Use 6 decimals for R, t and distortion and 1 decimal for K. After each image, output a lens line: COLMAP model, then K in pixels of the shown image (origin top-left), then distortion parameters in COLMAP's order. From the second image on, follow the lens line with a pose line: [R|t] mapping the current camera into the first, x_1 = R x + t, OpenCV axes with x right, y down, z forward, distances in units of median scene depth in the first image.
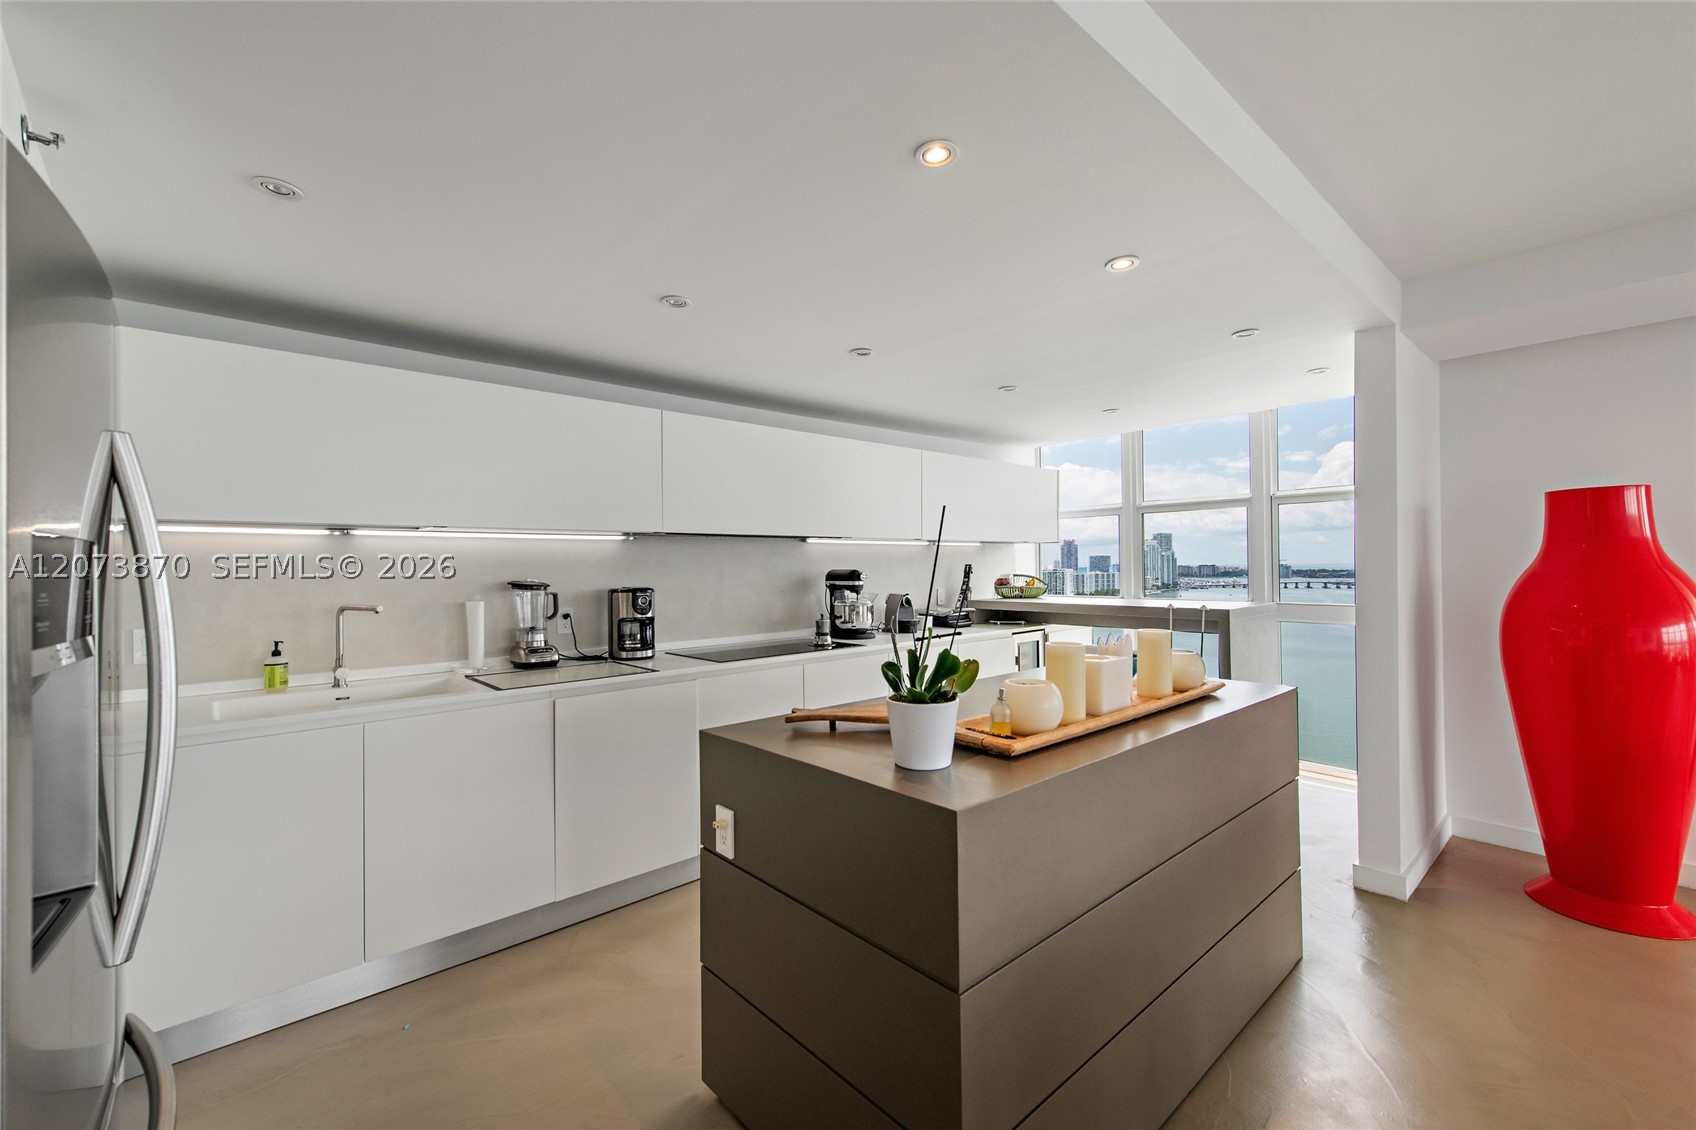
lens RADIAL K [[710.8, 0, 851.7], [0, 710.8, 561.6], [0, 0, 1]] dist [0.000531, -0.000203]
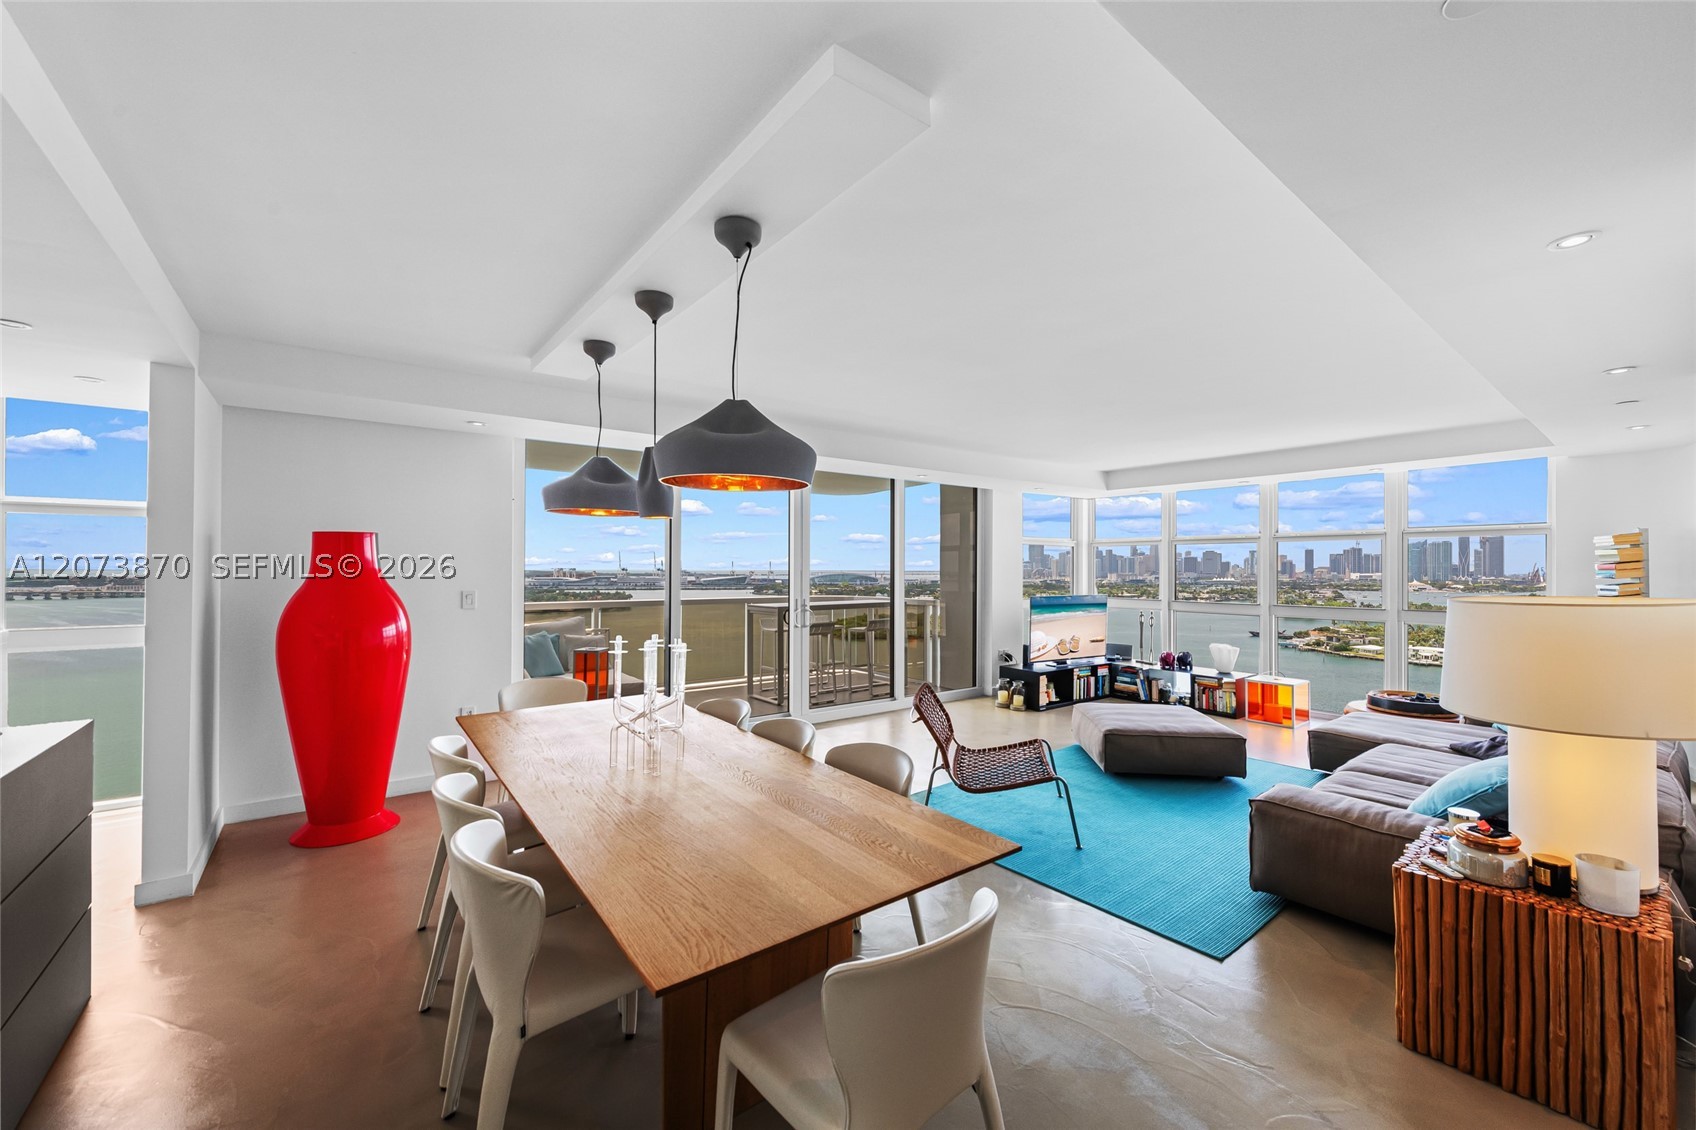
lens RADIAL K [[666.5, 0, 852.1], [0, 666.5, 564.0], [0, 0, 1]] dist [0.009660, -0.000457]
pose [[0.076031, 0.017458, 0.996953, -0.182099], [-0.010520, 0.999805, -0.016706, -0.027477], [-0.997050, -0.009218, 0.076200, -0.089726]]
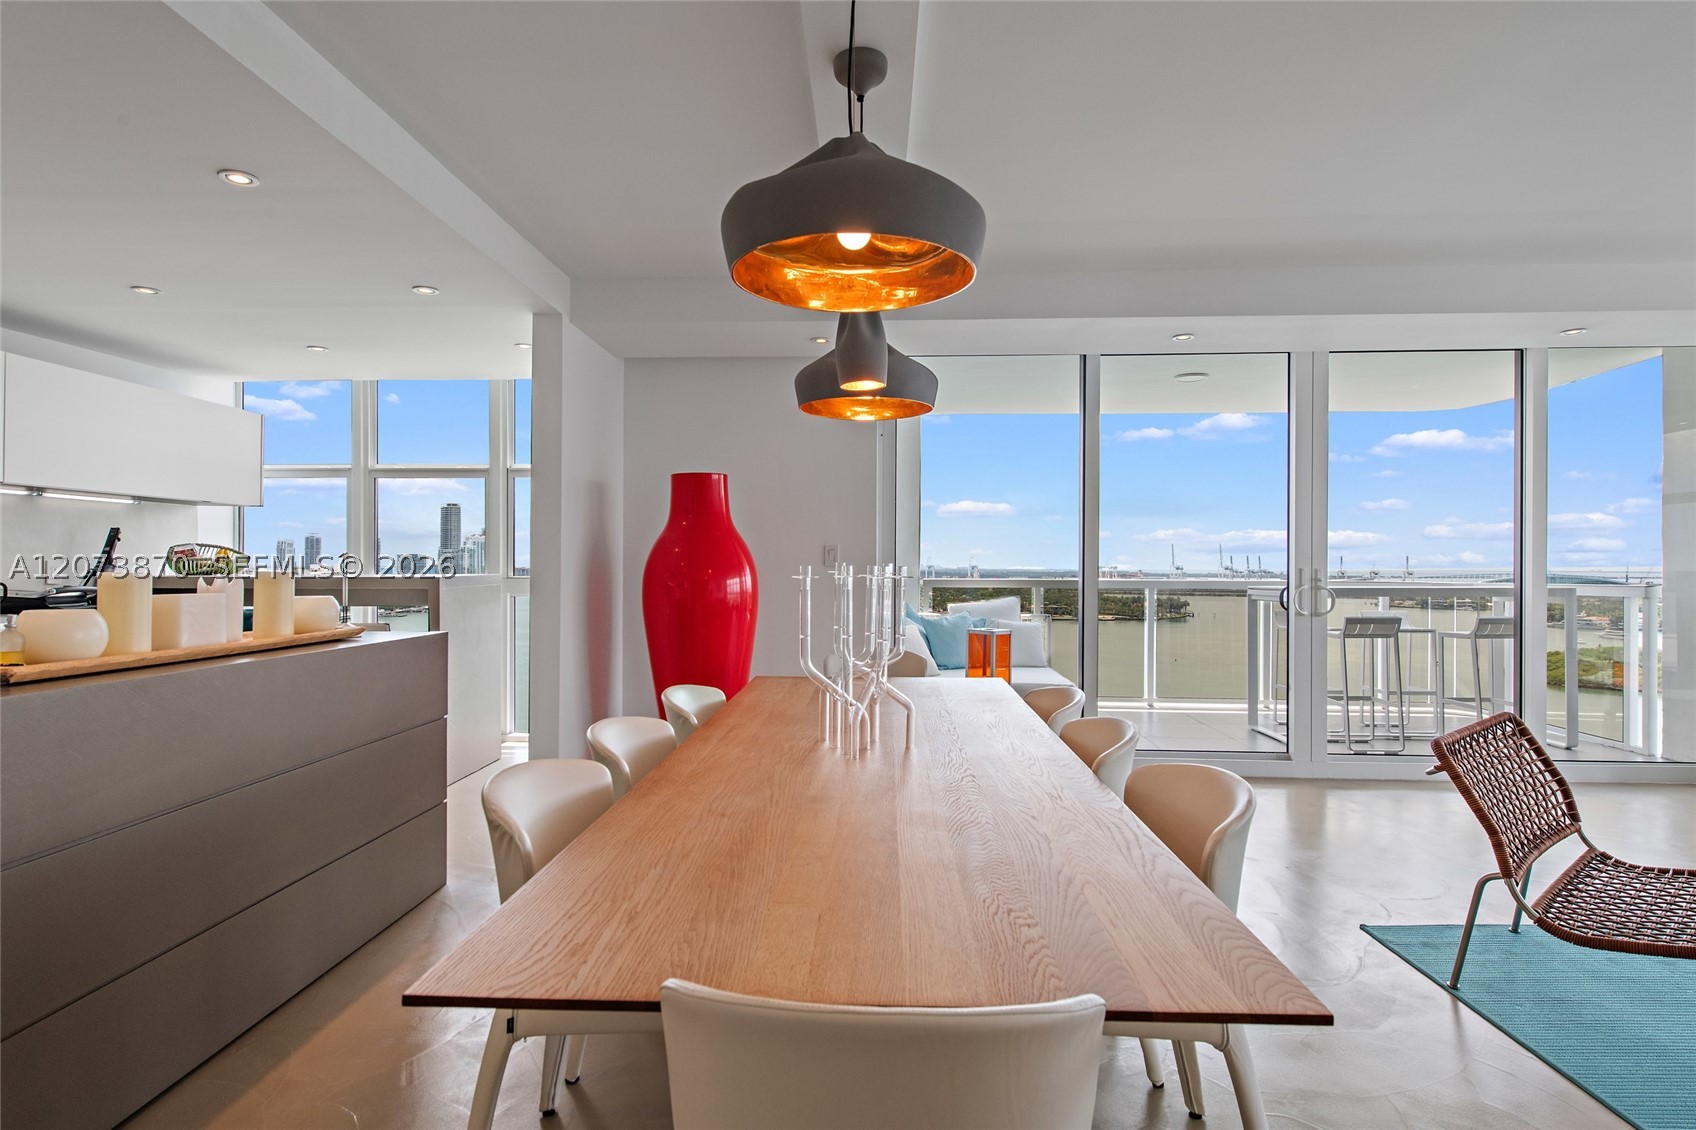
lens RADIAL K [[868.2, 0, 852.7], [0, 868.2, 570.3], [0, 0, 1]] dist [0.005407, 0.000357]
pose [[0.695474, 0.010709, 0.718471, 0.095748], [-0.017560, 0.999844, 0.002095, 0.060923], [-0.718337, -0.014073, 0.695553, -0.293145]]
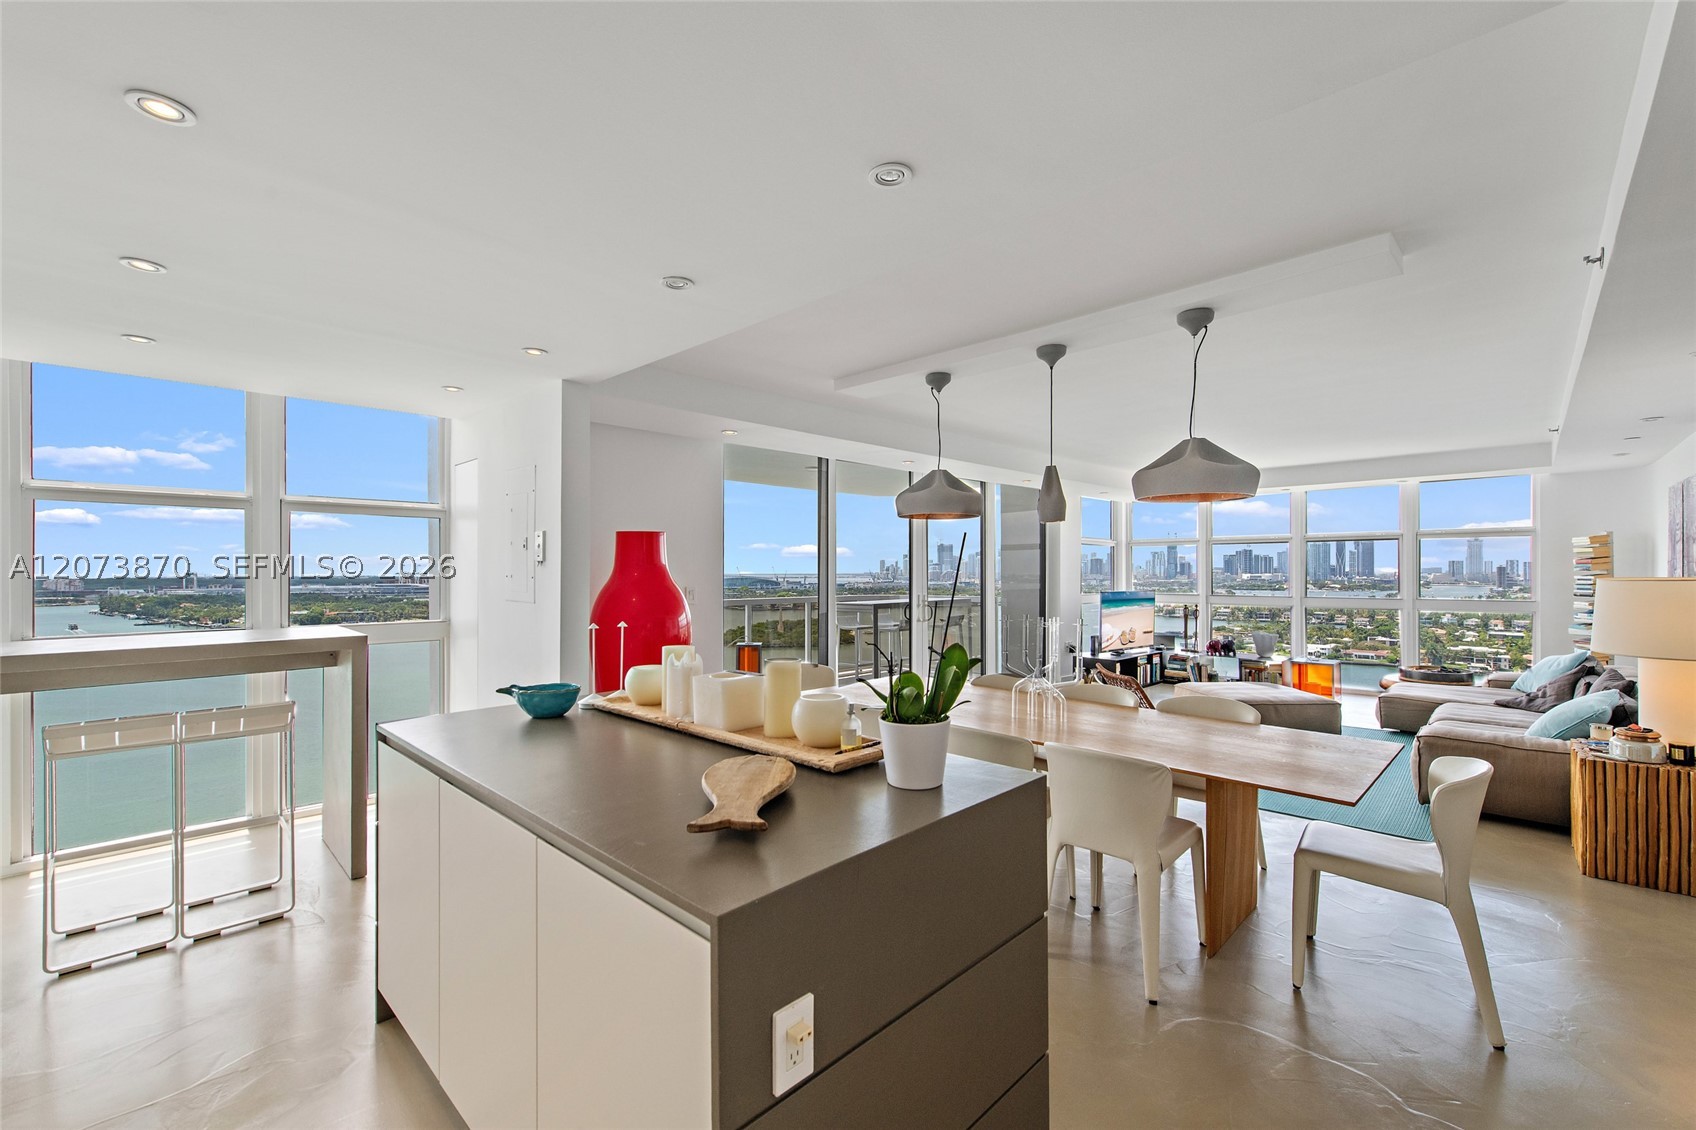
lens RADIAL K [[721.6, 0, 848.0], [0, 721.6, 565.0], [0, 0, 1]] dist [0.004568, 0.000018]
pose [[-0.067940, 0.019717, 0.997495, -0.496334], [-0.004175, 0.999790, -0.020047, -0.001488], [-0.997681, -0.005527, -0.067844, 0.631251]]
